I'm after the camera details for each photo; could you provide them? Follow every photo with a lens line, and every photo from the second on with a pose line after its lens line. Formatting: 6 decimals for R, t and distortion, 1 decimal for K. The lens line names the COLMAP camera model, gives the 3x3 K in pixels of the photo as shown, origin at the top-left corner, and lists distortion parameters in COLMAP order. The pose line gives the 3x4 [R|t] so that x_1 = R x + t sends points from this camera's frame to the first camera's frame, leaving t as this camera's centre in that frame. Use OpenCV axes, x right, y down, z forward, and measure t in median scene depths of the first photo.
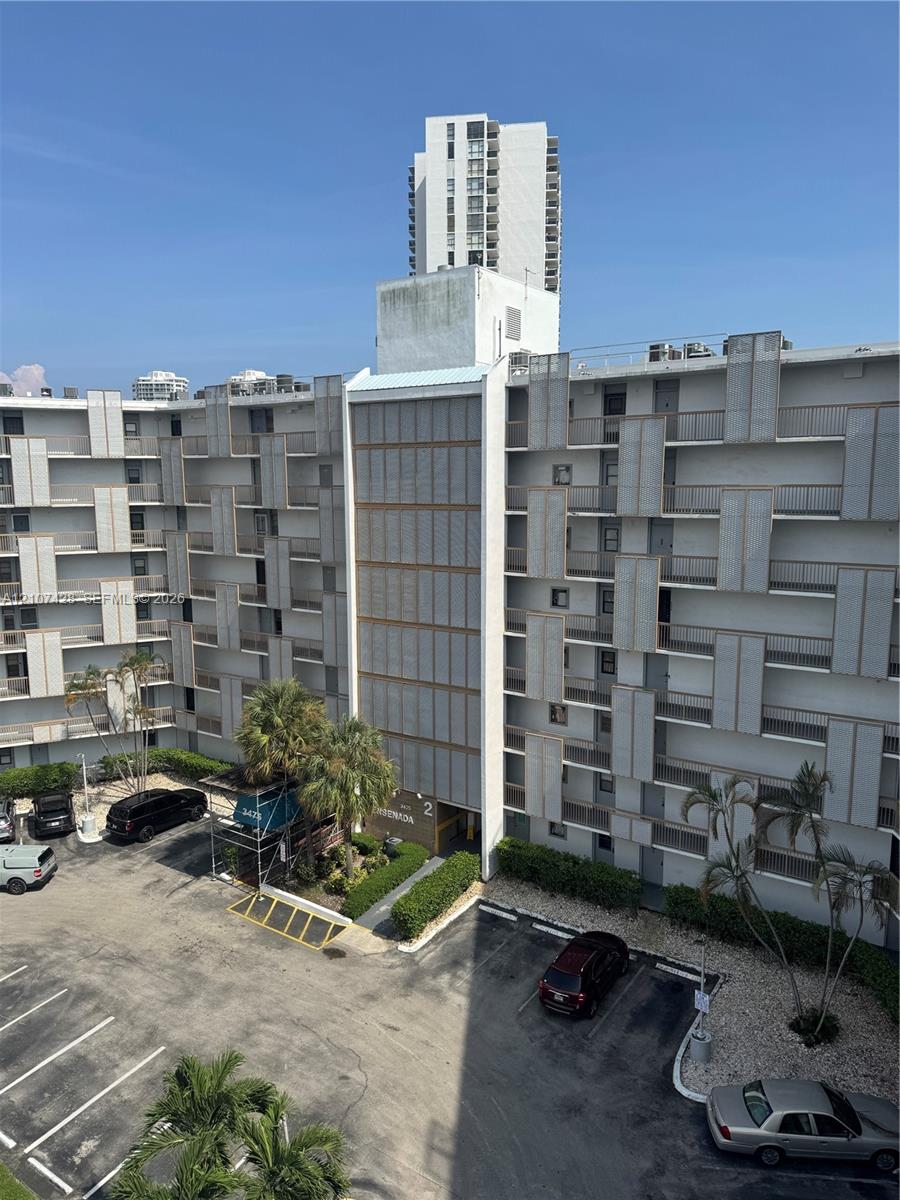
lens RADIAL K [[850.3, 0, 450.0], [0, 850.3, 600.0], [0, 0, 1]] dist [0.000617, -0.002343]
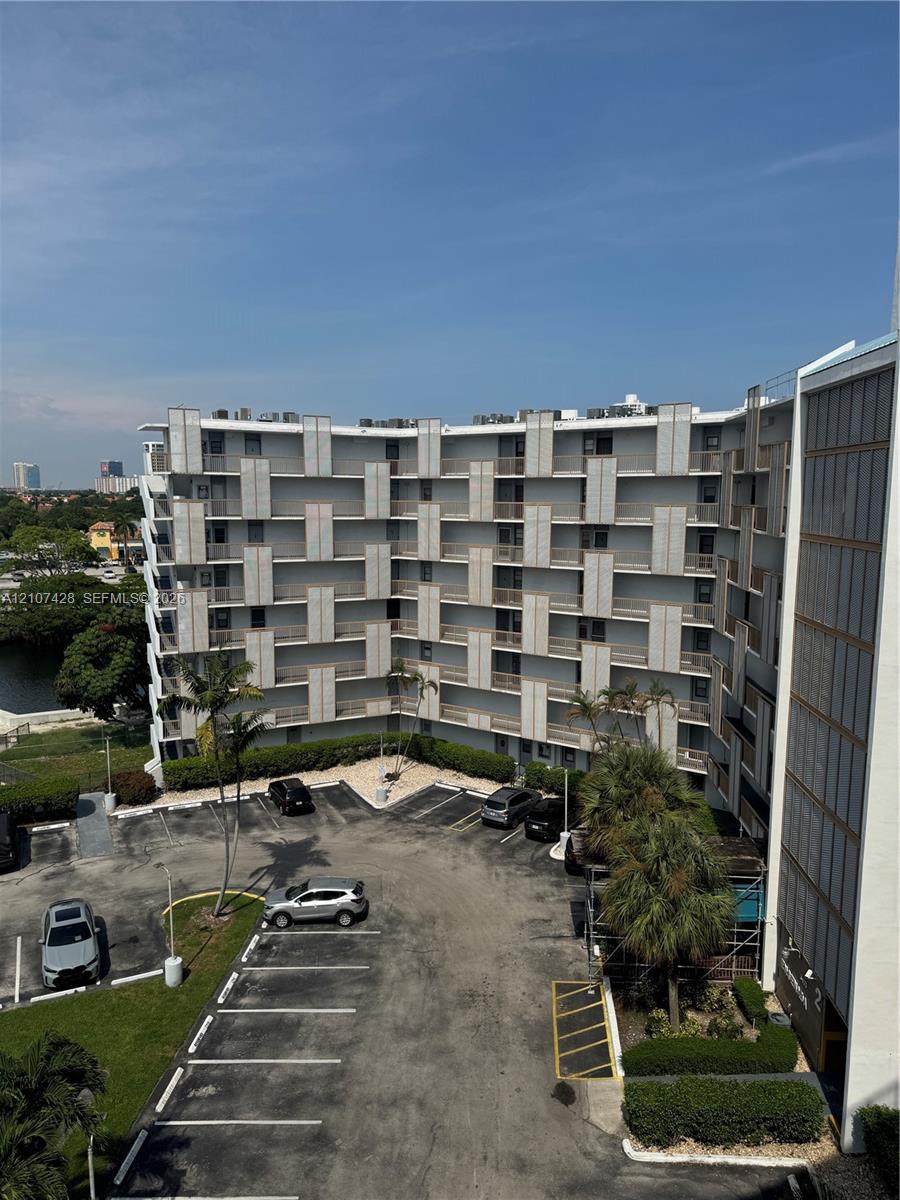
lens RADIAL K [[850.3, 0, 450.0], [0, 850.3, 600.0], [0, 0, 1]] dist [0.000617, -0.002343]
pose [[0.489782, 0.111081, -0.864740, 0.376590], [-0.128998, 0.990166, 0.054130, -0.059854], [0.862249, 0.085038, 0.499295, 0.396004]]
